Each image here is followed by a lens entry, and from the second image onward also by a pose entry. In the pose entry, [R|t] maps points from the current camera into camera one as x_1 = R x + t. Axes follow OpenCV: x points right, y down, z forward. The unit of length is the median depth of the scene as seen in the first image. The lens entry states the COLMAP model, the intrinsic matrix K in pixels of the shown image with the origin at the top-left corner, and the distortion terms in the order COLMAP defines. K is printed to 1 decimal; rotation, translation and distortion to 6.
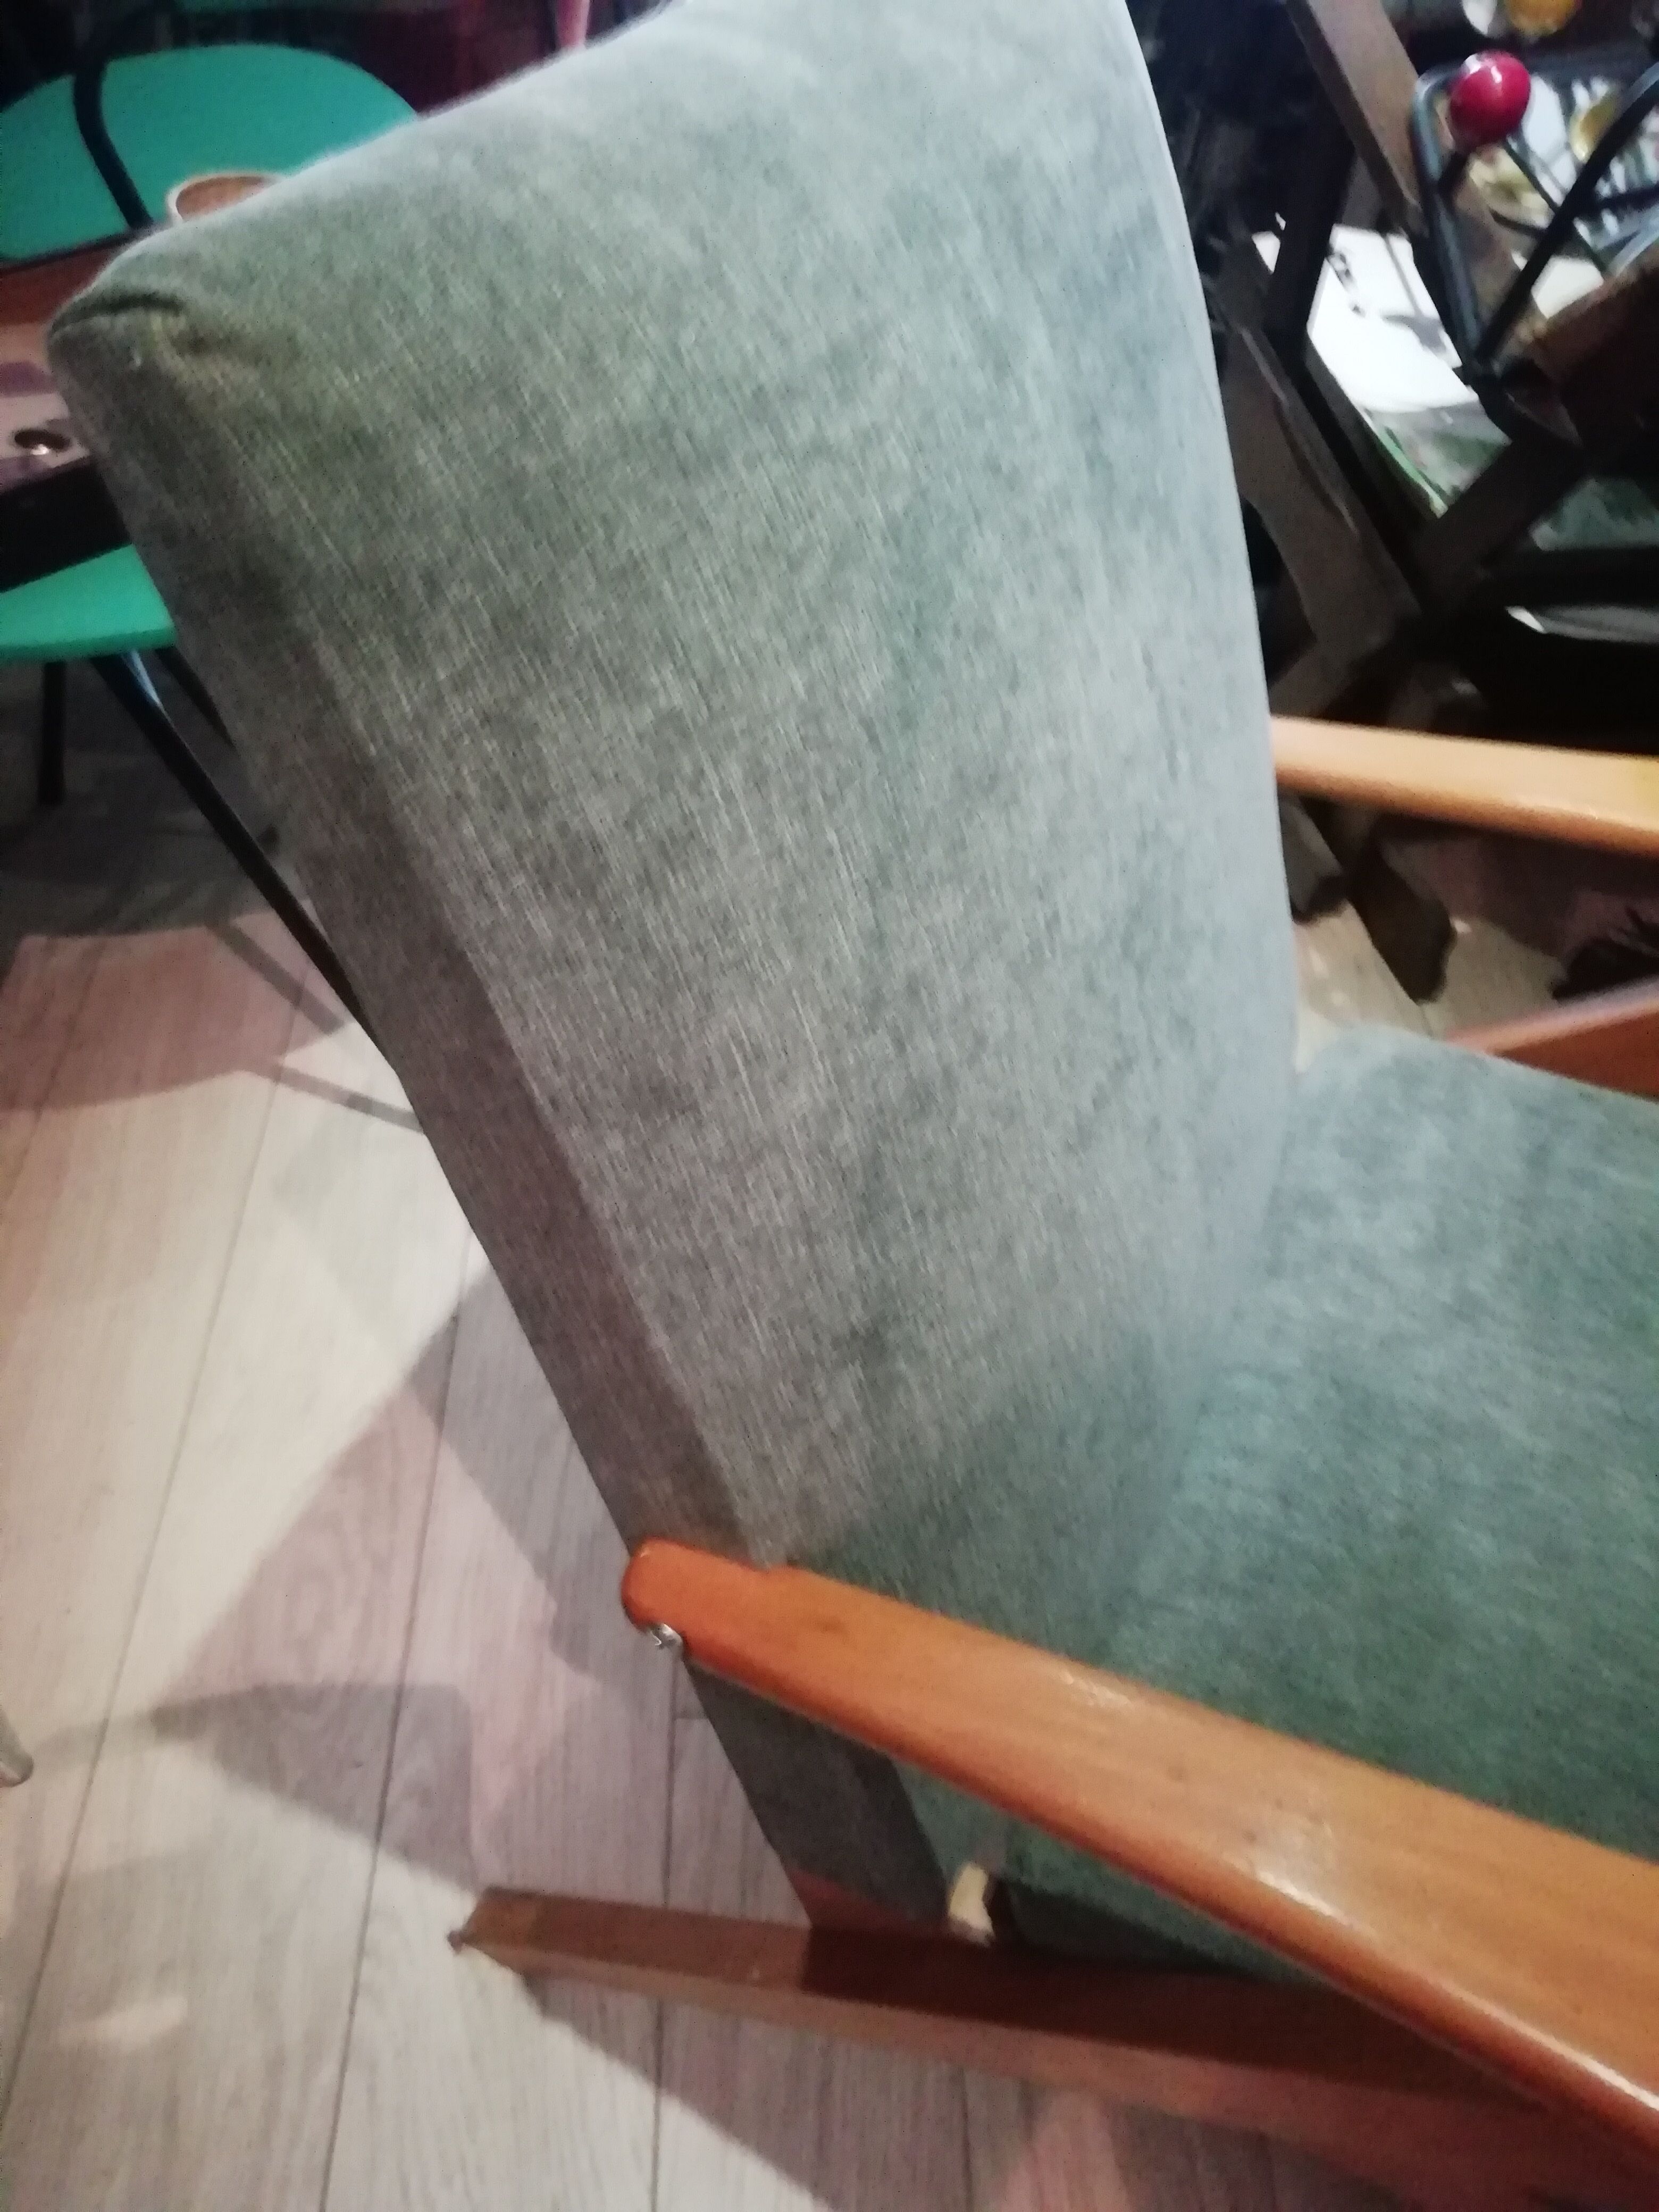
lens RADIAL K [[1675.2, 0, 826.4], [0, 1675.2, 1116.5], [0, 0, 1]] dist [0.019144, -0.027497]
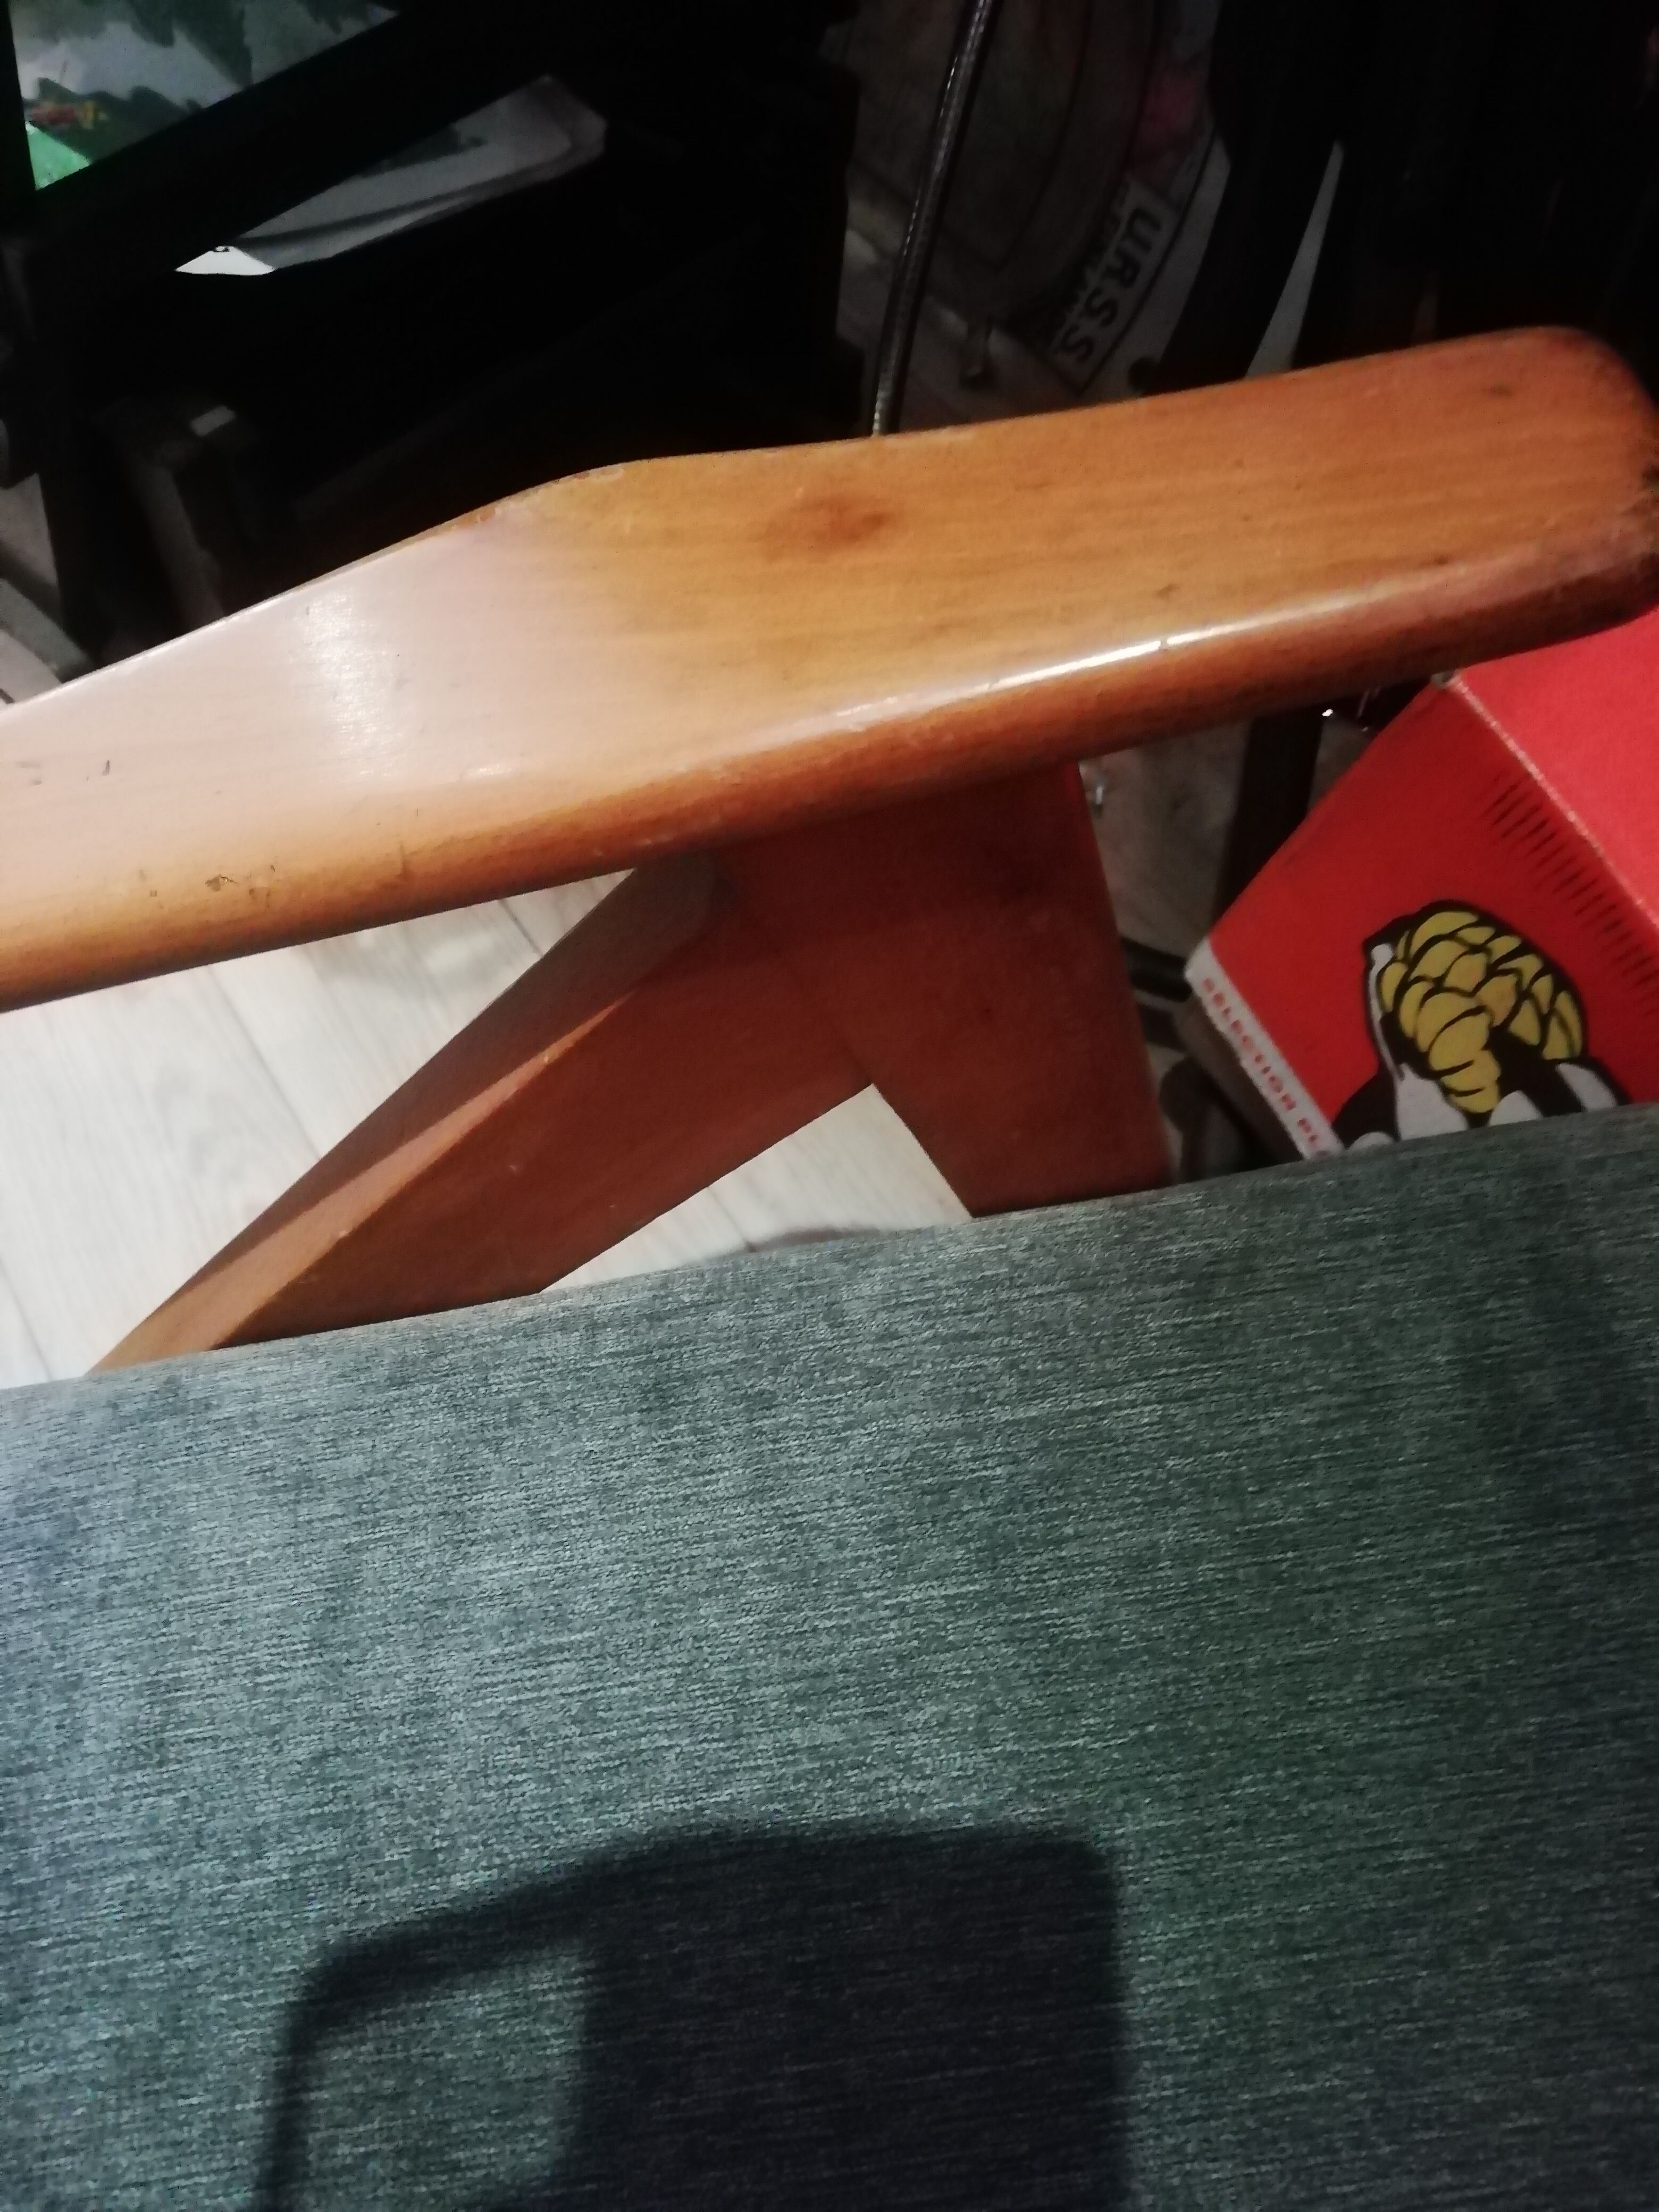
lens RADIAL K [[1675.2, 0, 822.0], [0, 1675.2, 1101.8], [0, 0, 1]] dist [0.019144, -0.027497]
pose [[0.842589, -0.511655, 0.168086, 0.893151], [0.473993, 0.852707, 0.219595, -0.213263], [-0.255684, -0.105357, 0.961002, 0.945817]]
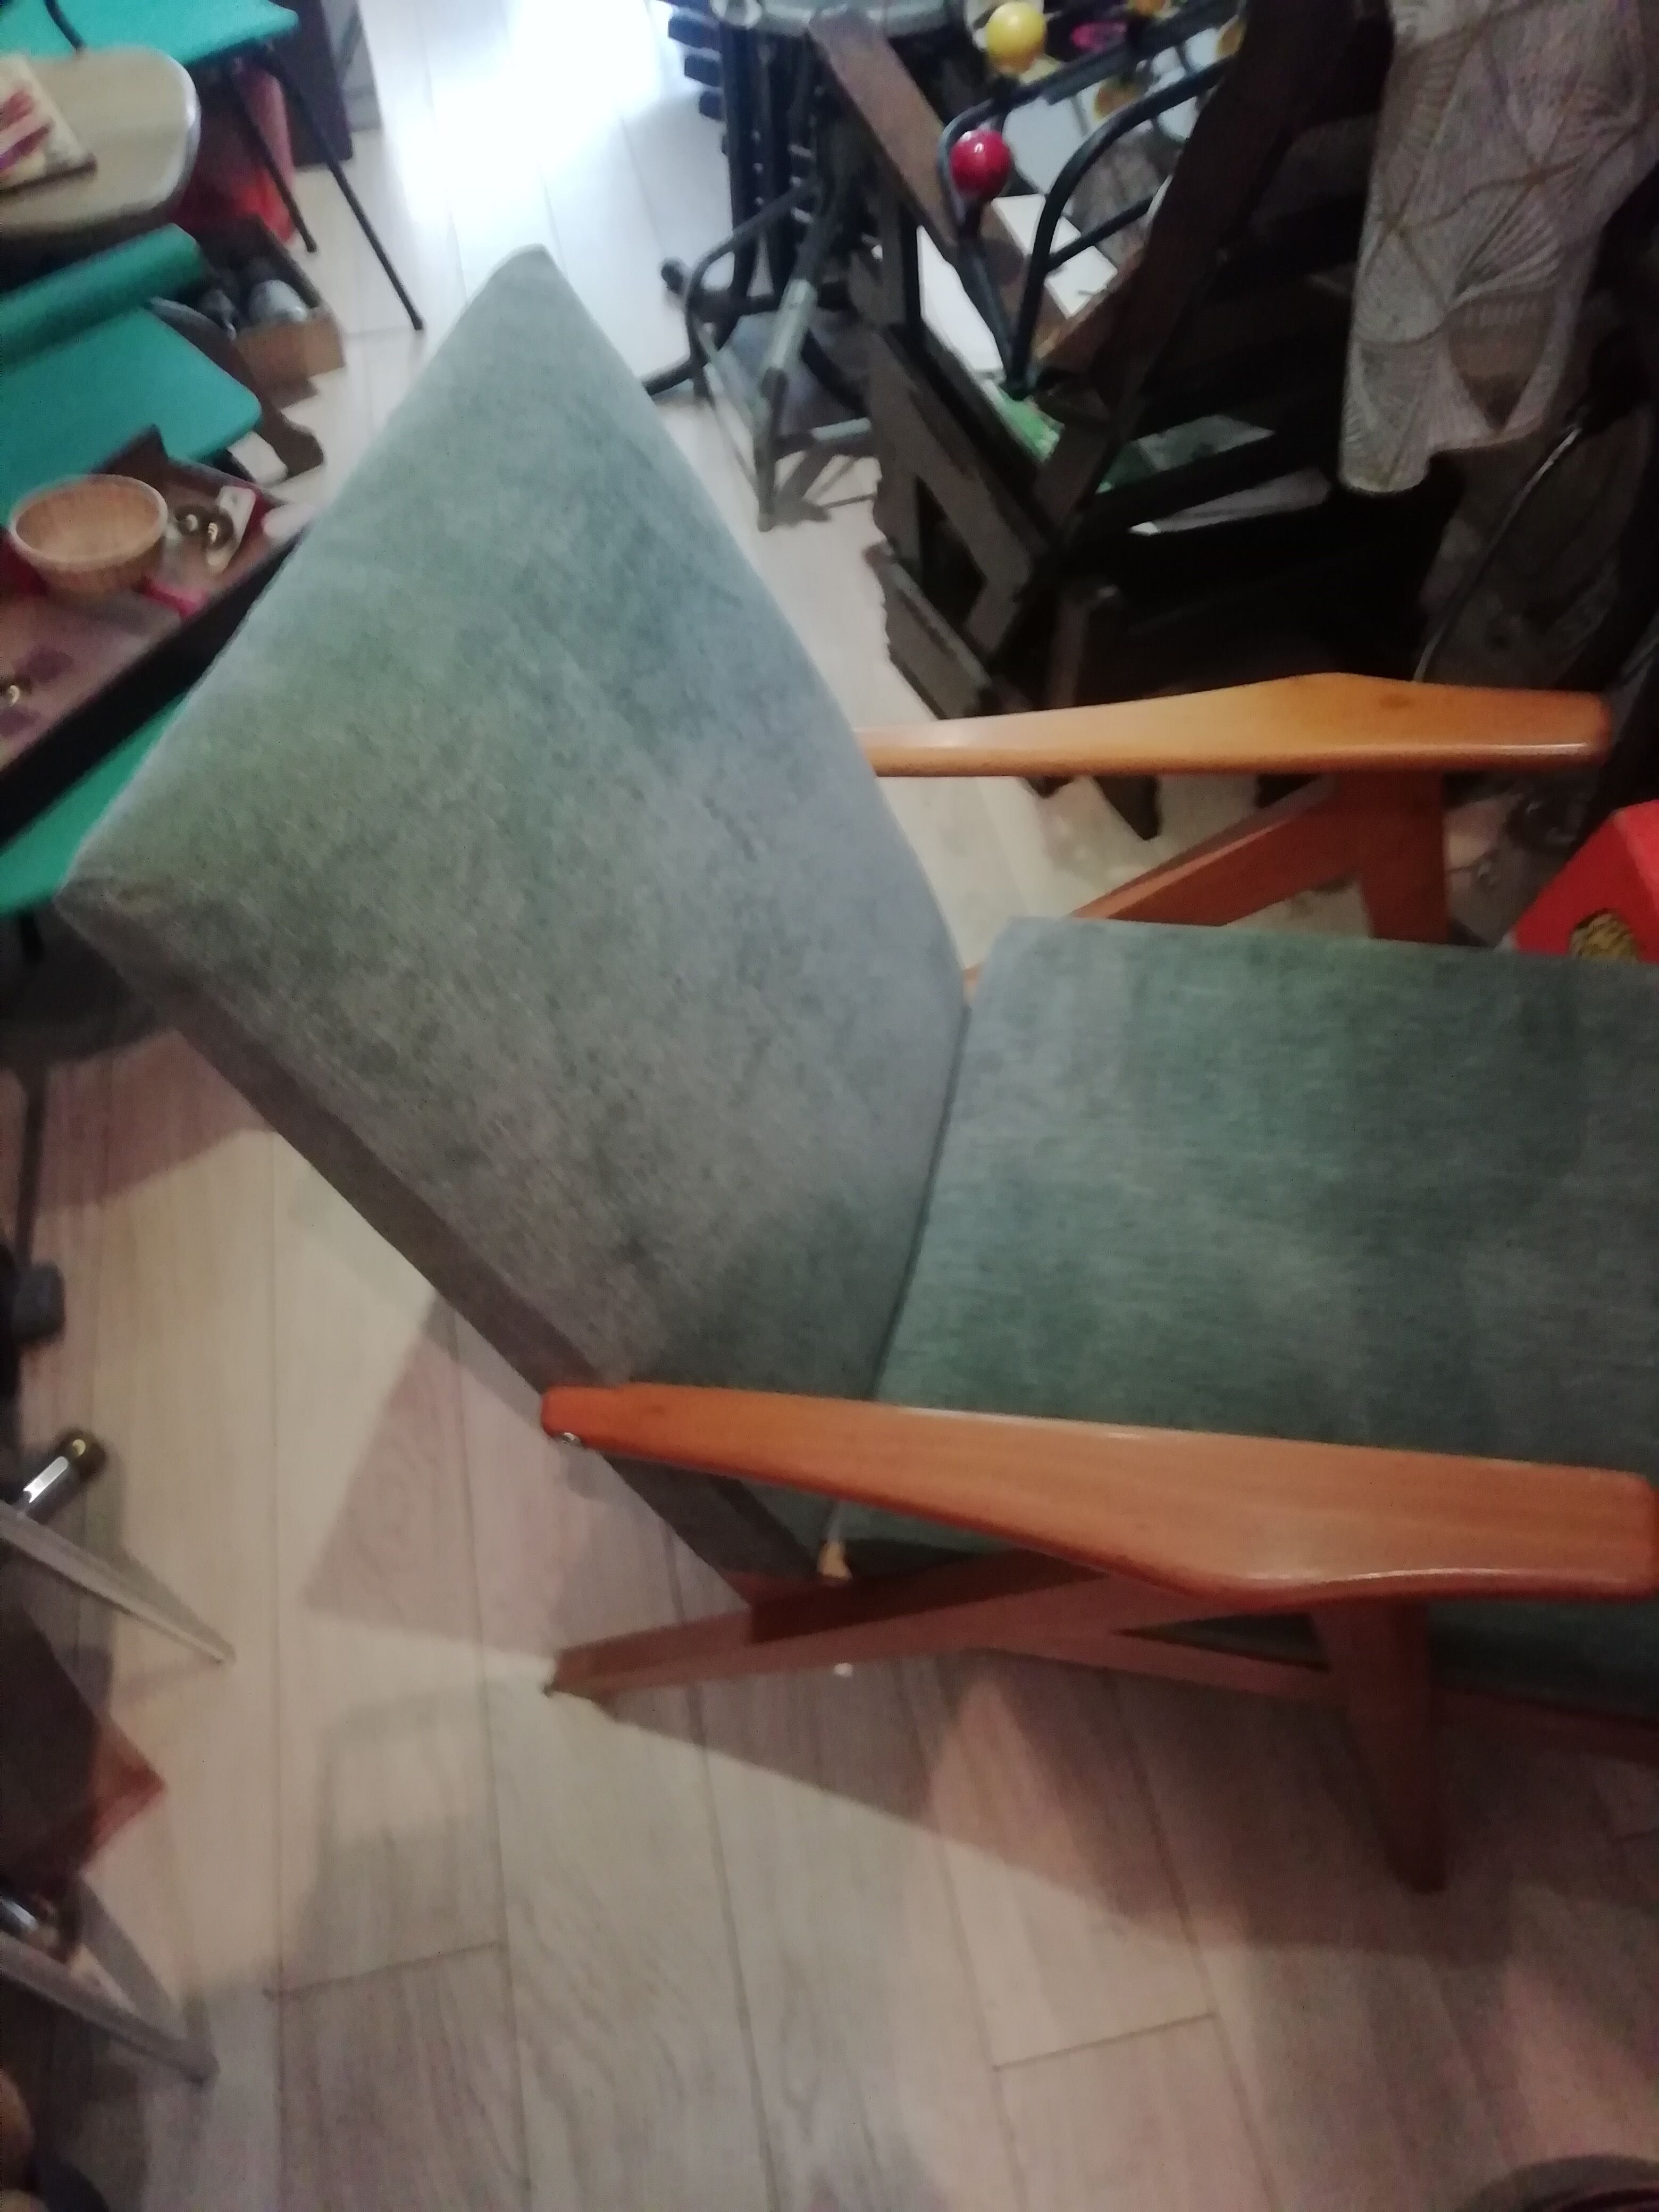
lens RADIAL K [[1675.2, 0, 841.4], [0, 1675.2, 1124.4], [0, 0, 1]] dist [0.019144, -0.027497]
pose [[0.970277, -0.241742, -0.011104, 0.282728], [0.241730, 0.966038, 0.091302, -0.095638], [-0.011345, -0.091273, 0.995761, -0.713226]]
